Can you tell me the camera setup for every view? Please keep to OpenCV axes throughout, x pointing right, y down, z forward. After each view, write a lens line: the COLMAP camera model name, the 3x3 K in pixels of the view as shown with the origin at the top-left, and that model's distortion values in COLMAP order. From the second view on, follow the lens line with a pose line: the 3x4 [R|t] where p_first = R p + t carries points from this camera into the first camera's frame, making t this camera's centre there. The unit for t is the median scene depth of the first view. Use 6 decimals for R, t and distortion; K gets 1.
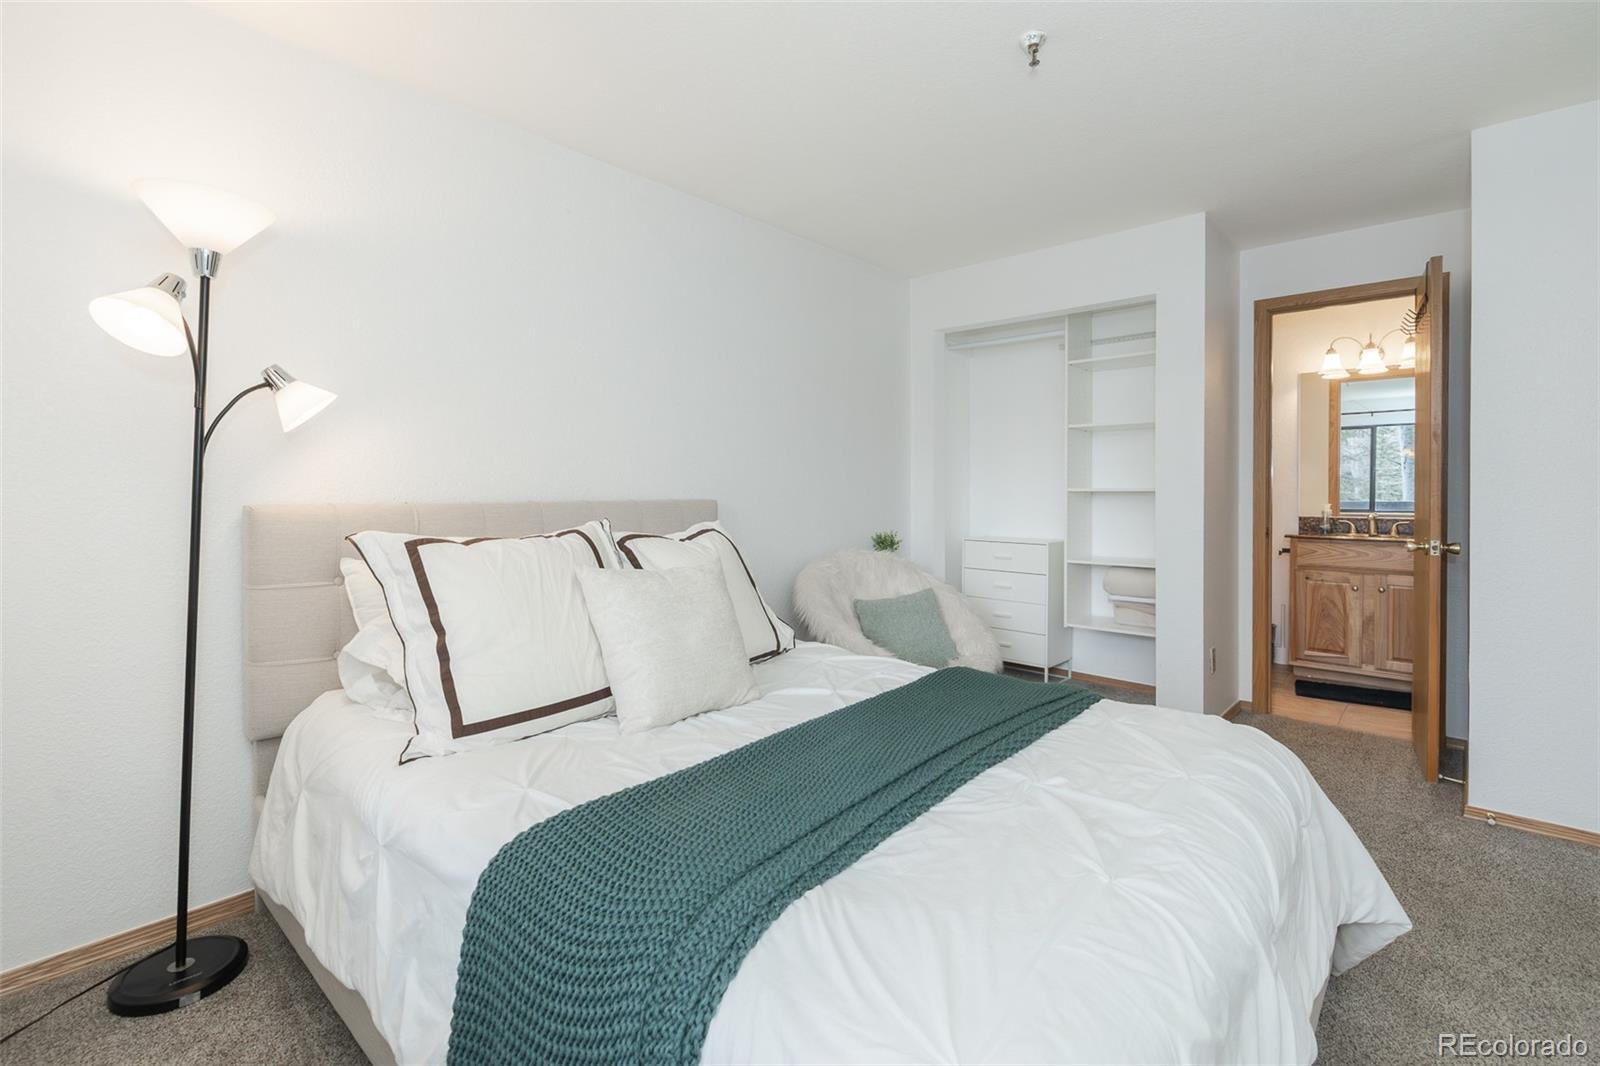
lens RADIAL K [[723.3, 0, 800.6], [0, 723.3, 511.1], [0, 0, 1]] dist [0.013770, -0.001083]
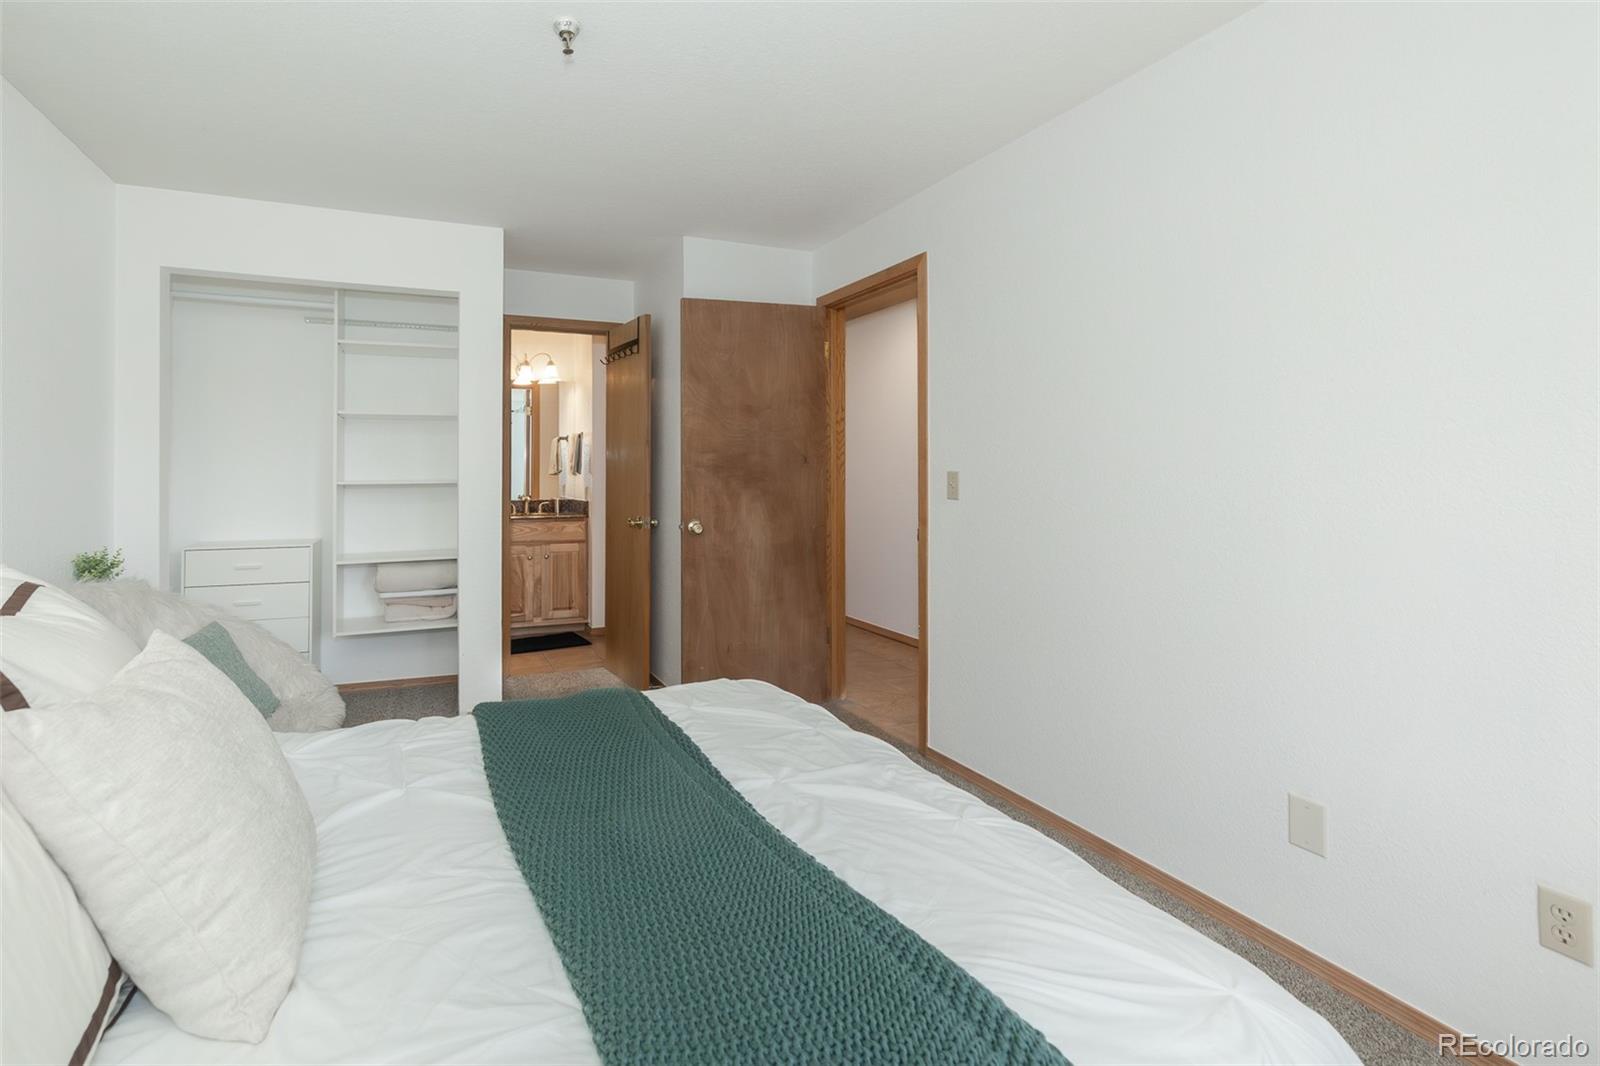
lens RADIAL K [[701.6, 0, 749.4], [0, 701.6, 467.1], [0, 0, 1]] dist [0.000301, 0.000071]
pose [[0.475181, 0.004551, 0.879877, -0.152889], [0.030583, 0.999297, -0.021685, -0.013639], [-0.879357, 0.037214, 0.474707, 0.145125]]
